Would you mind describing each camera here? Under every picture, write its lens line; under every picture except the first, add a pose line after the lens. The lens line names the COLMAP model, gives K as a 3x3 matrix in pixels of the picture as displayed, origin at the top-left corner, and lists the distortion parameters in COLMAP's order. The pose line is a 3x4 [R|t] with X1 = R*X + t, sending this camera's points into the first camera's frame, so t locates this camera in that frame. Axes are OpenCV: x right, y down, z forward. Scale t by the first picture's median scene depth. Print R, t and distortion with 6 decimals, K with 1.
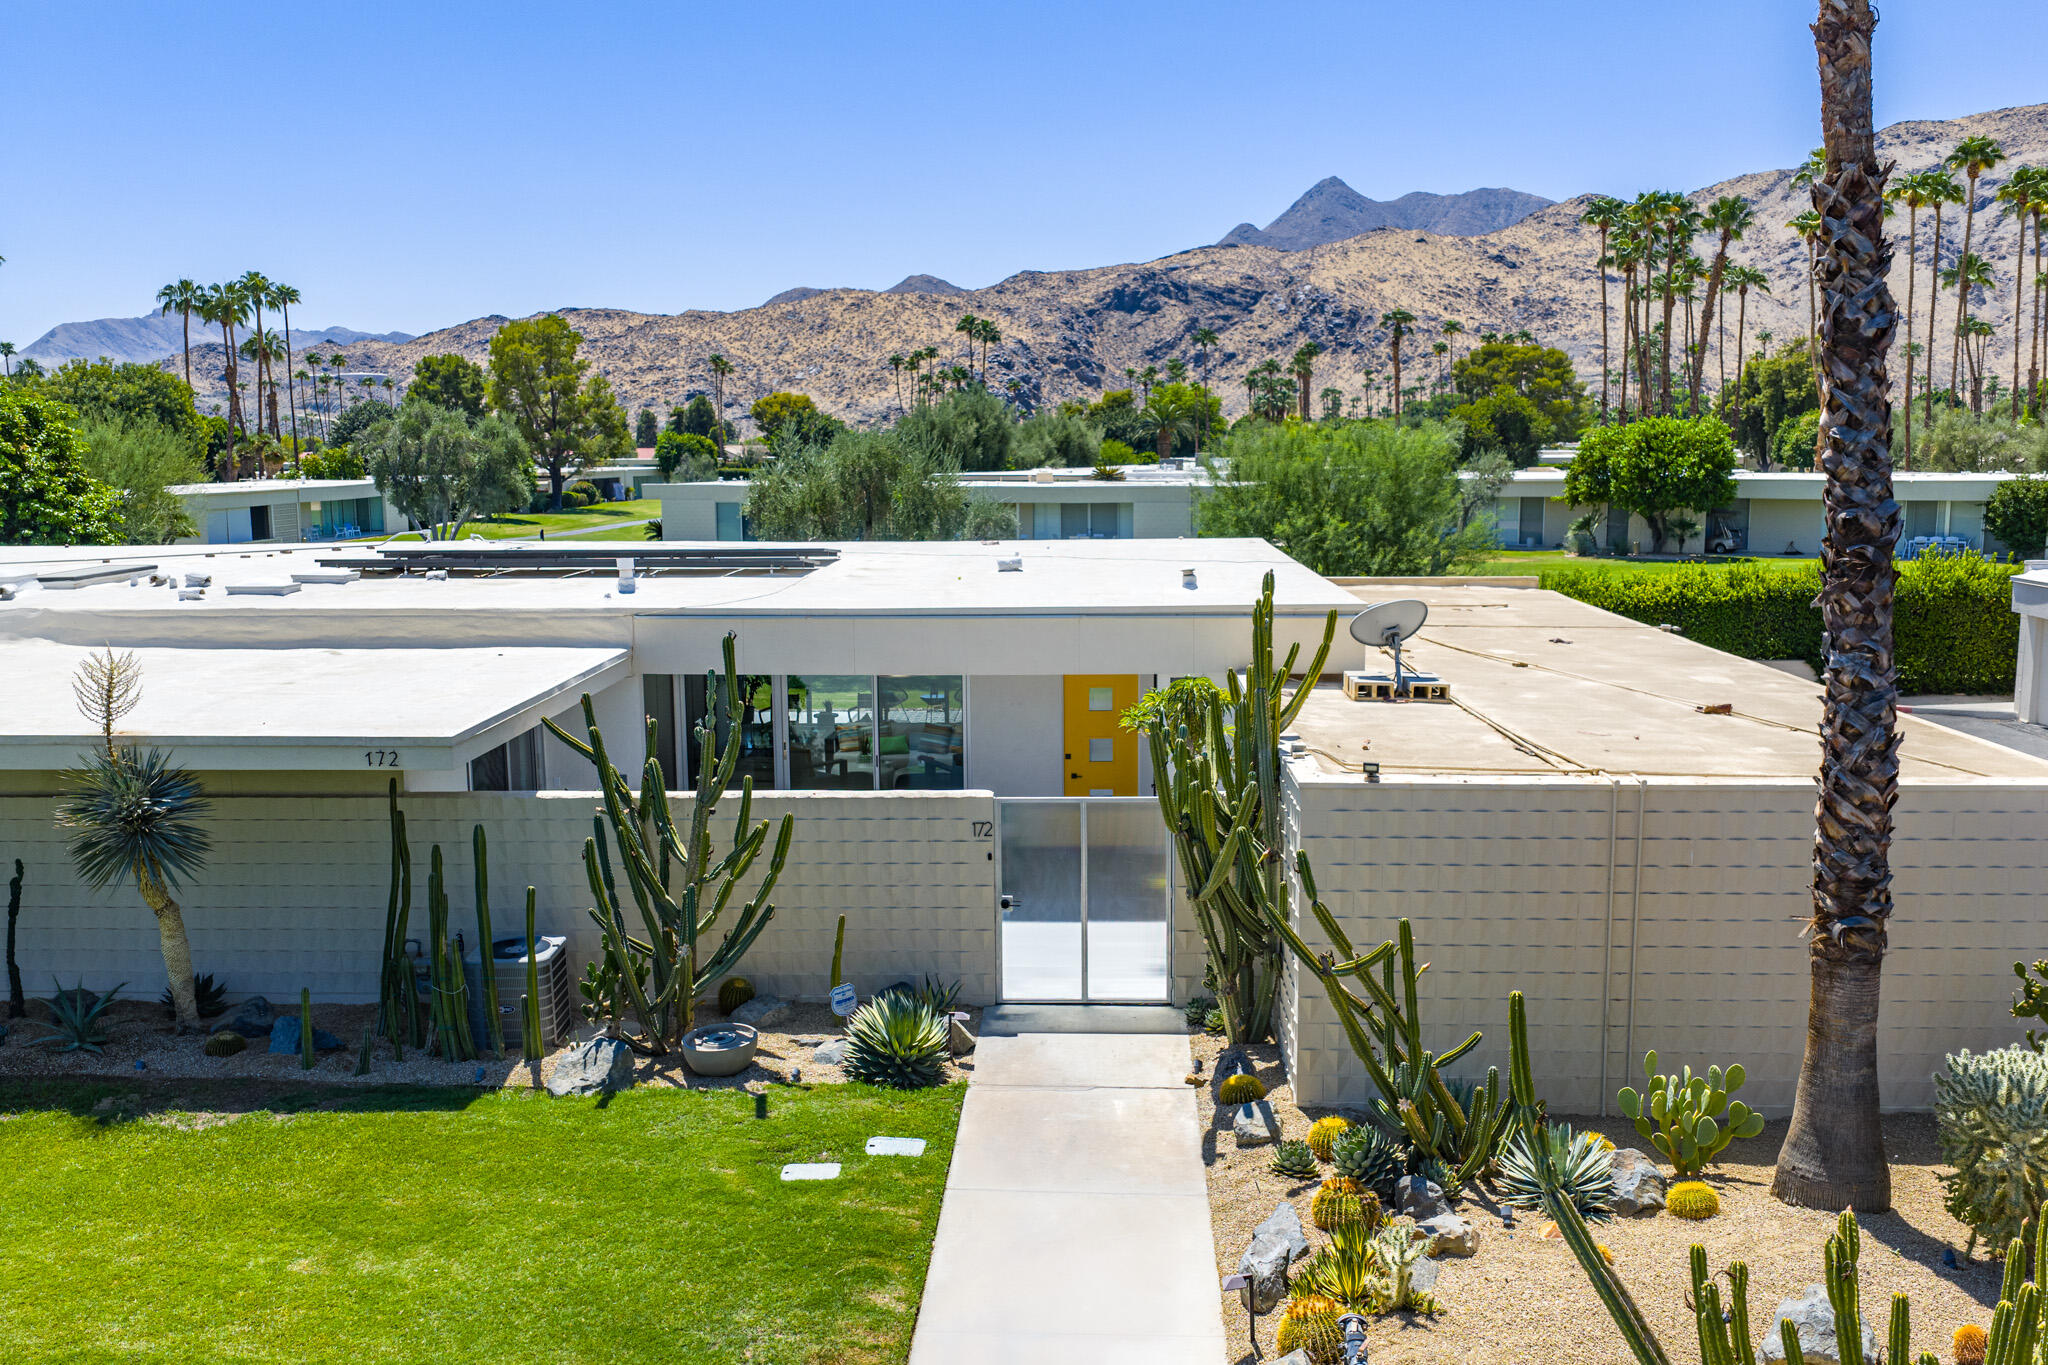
lens RADIAL K [[1738.6, 0, 1022.2], [0, 1738.6, 695.4], [0, 0, 1]] dist [0.022216, -0.034964]
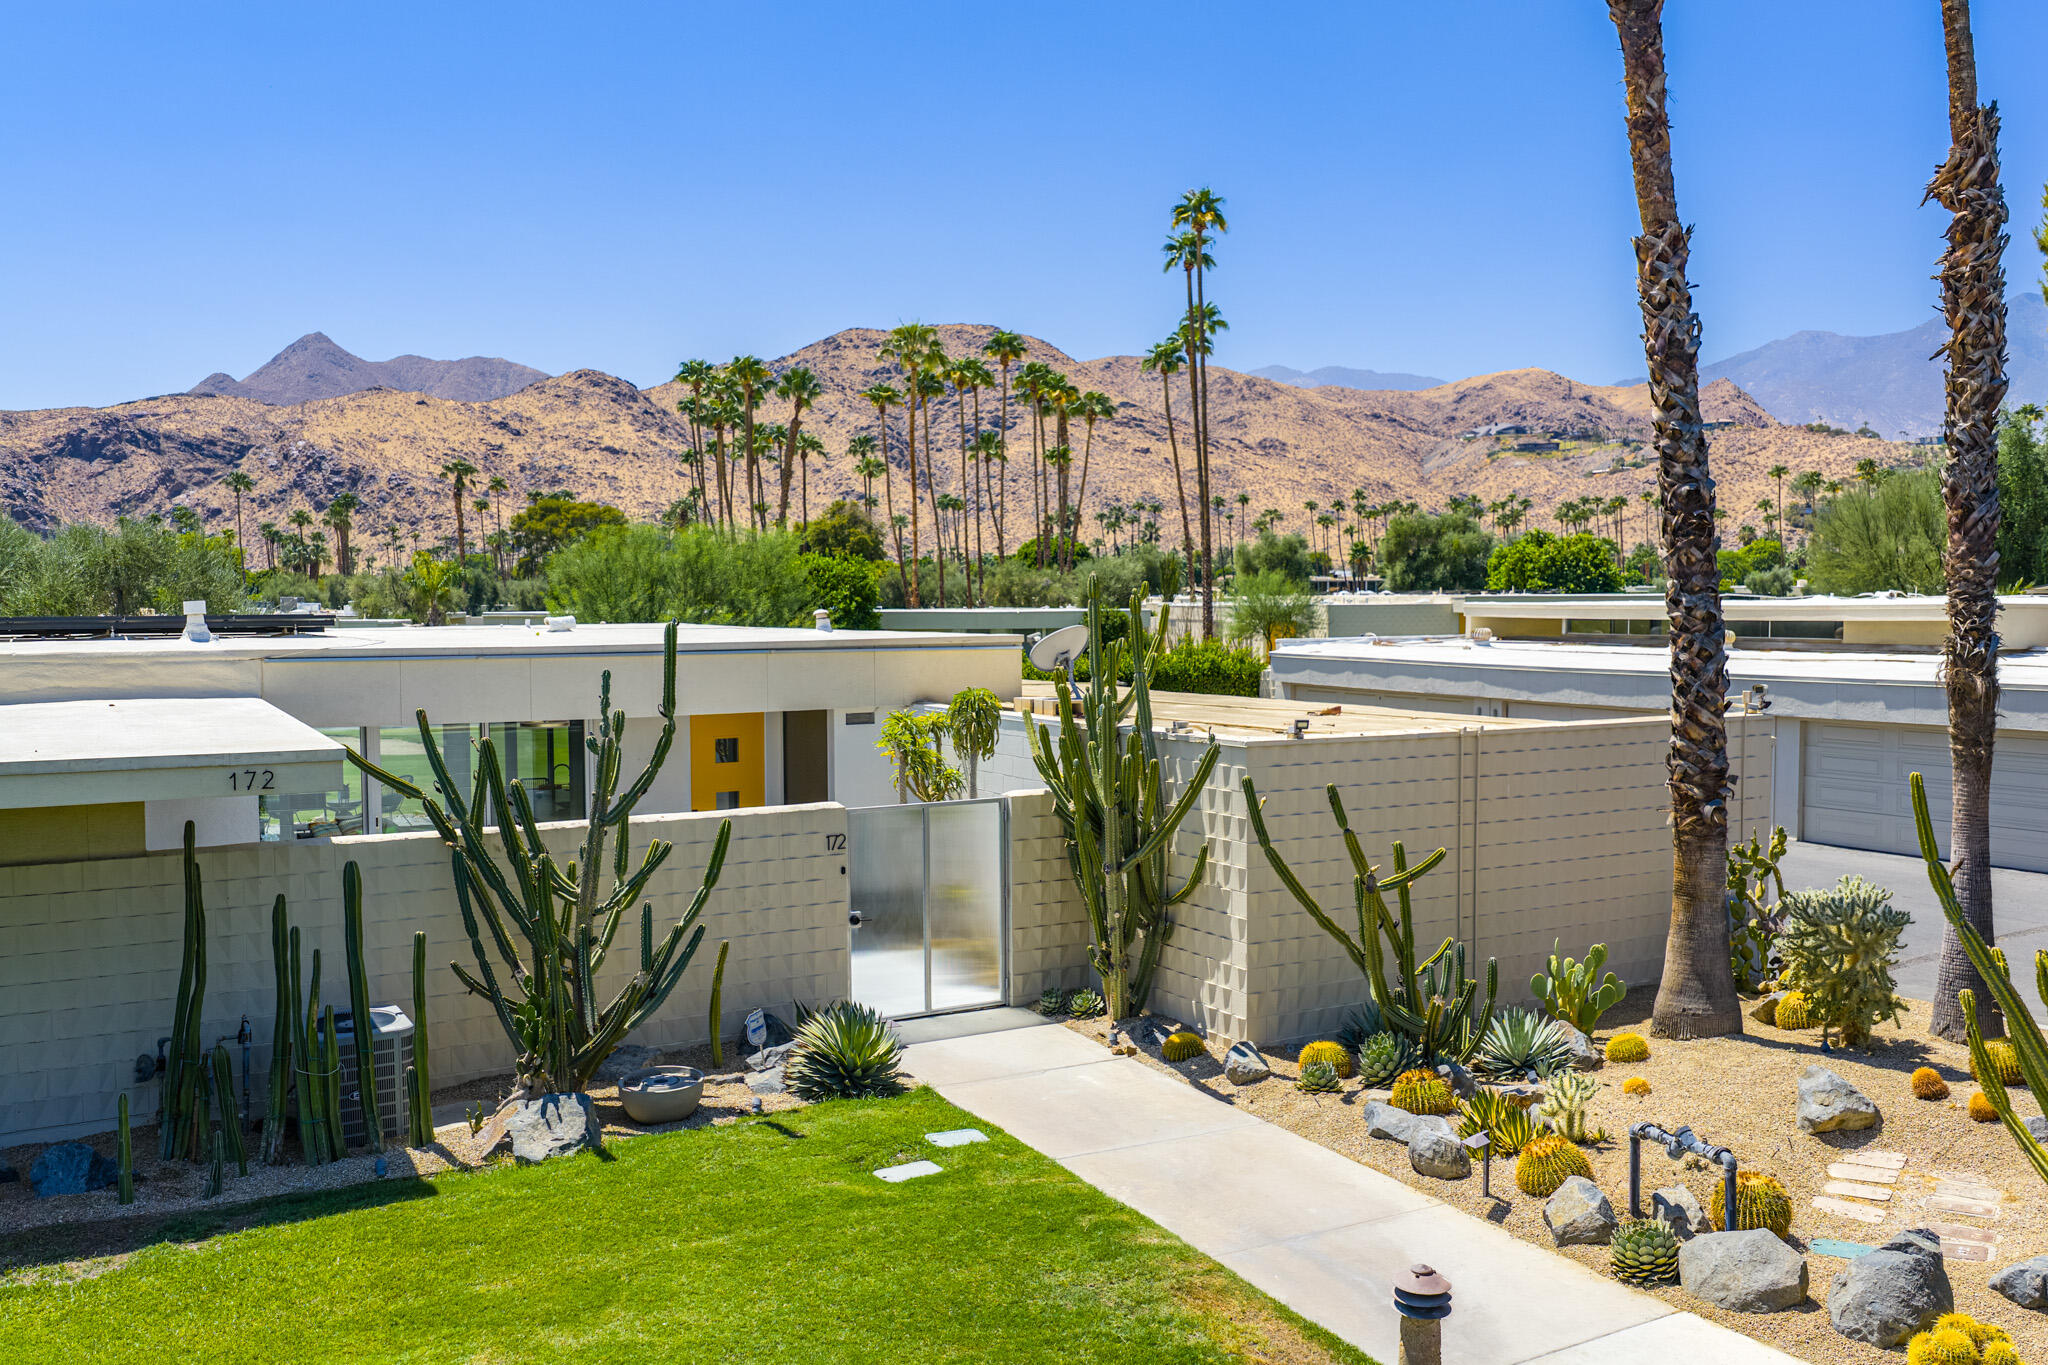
lens RADIAL K [[1738.6, 0, 1037.5], [0, 1738.6, 693.4], [0, 0, 1]] dist [0.022216, -0.034964]
pose [[0.846305, -0.025225, 0.532102, -0.215402], [0.075588, 0.994458, -0.073079, 0.036461], [-0.527309, 0.102068, 0.843521, 0.060565]]
